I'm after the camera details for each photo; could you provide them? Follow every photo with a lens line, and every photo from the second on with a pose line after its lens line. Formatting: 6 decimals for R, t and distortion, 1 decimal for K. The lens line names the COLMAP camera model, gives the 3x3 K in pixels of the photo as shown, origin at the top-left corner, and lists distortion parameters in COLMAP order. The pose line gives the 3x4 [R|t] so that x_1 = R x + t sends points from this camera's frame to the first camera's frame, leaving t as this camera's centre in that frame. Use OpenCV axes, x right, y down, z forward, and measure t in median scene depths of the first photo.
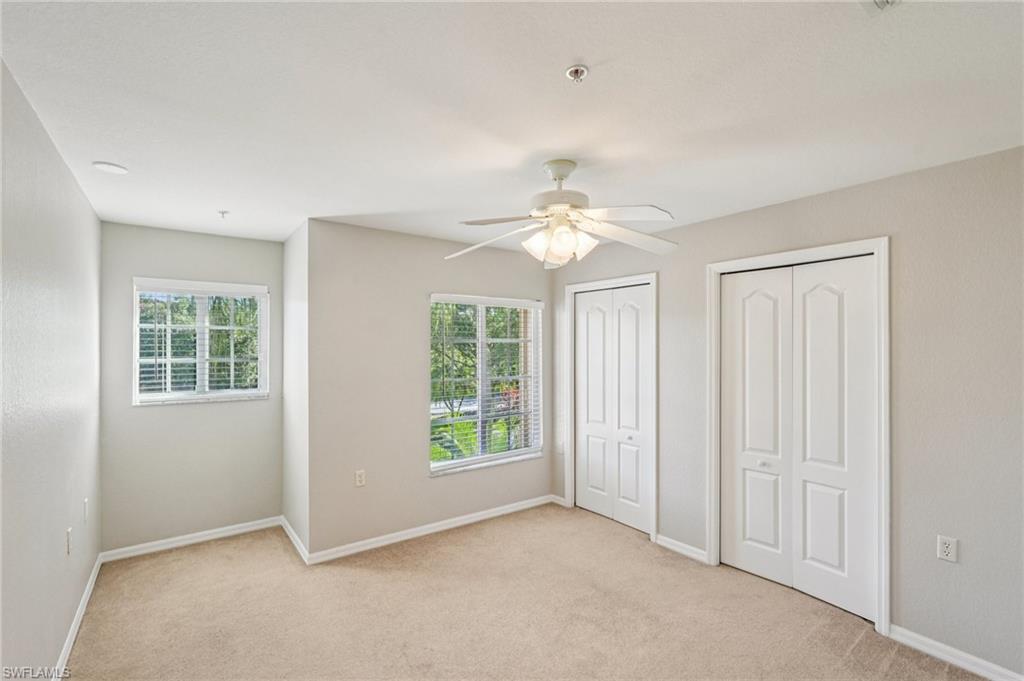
lens RADIAL K [[466.3, 0, 502.3], [0, 466.3, 346.7], [0, 0, 1]] dist [-0.013100, 0.006229]
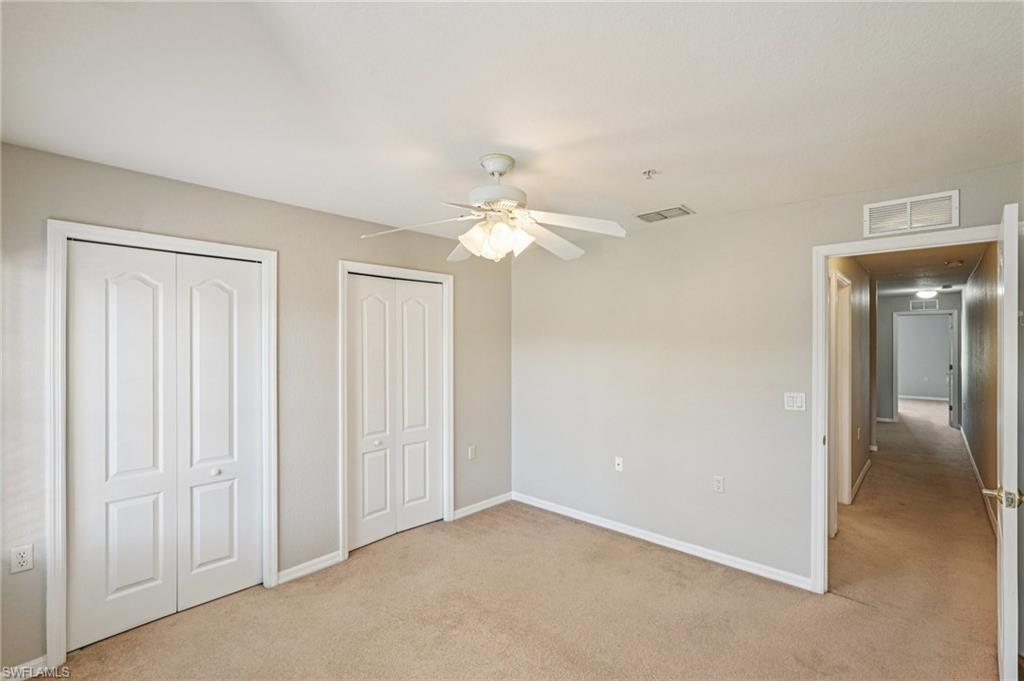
lens RADIAL K [[466.3, 0, 512.2], [0, 466.3, 344.5], [0, 0, 1]] dist [-0.013100, 0.006229]
pose [[-0.217759, -0.001835, 0.976001, -0.614546], [0.000592, 0.999998, 0.002012, 0.001636], [-0.976002, 0.001015, -0.217758, 0.869772]]
